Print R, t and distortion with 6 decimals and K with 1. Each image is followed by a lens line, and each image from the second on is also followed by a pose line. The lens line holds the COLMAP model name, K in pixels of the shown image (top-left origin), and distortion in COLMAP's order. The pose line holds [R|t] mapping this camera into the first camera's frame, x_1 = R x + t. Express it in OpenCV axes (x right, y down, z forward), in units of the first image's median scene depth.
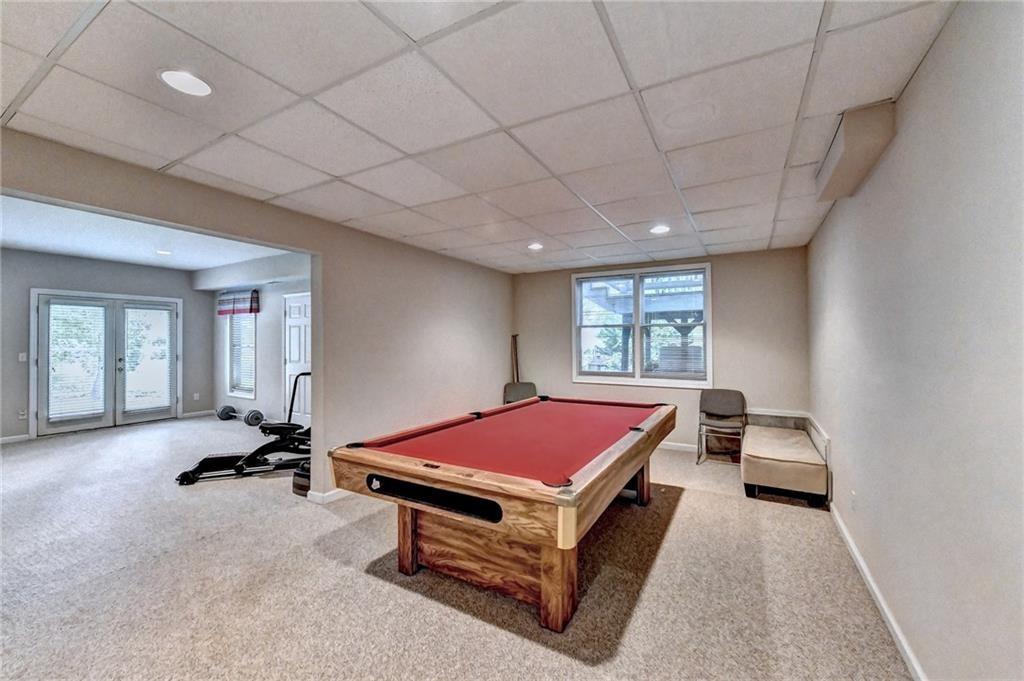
lens RADIAL K [[408.0, 0, 518.1], [0, 408.0, 336.9], [0, 0, 1]] dist [-0.011301, -0.001475]
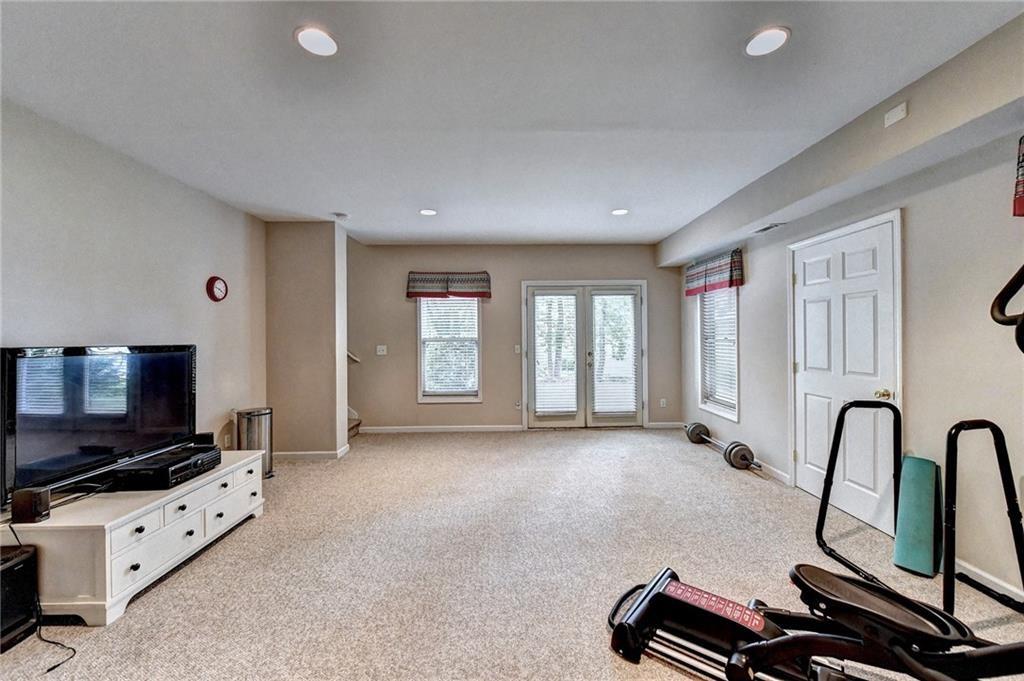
lens RADIAL K [[408.0, 0, 518.7], [0, 408.0, 335.1], [0, 0, 1]] dist [-0.011301, -0.001475]
pose [[0.515582, -0.004185, -0.856830, -0.292057], [0.015969, 0.999861, 0.004726, 0.008745], [0.856691, -0.016119, 0.515577, 0.396181]]
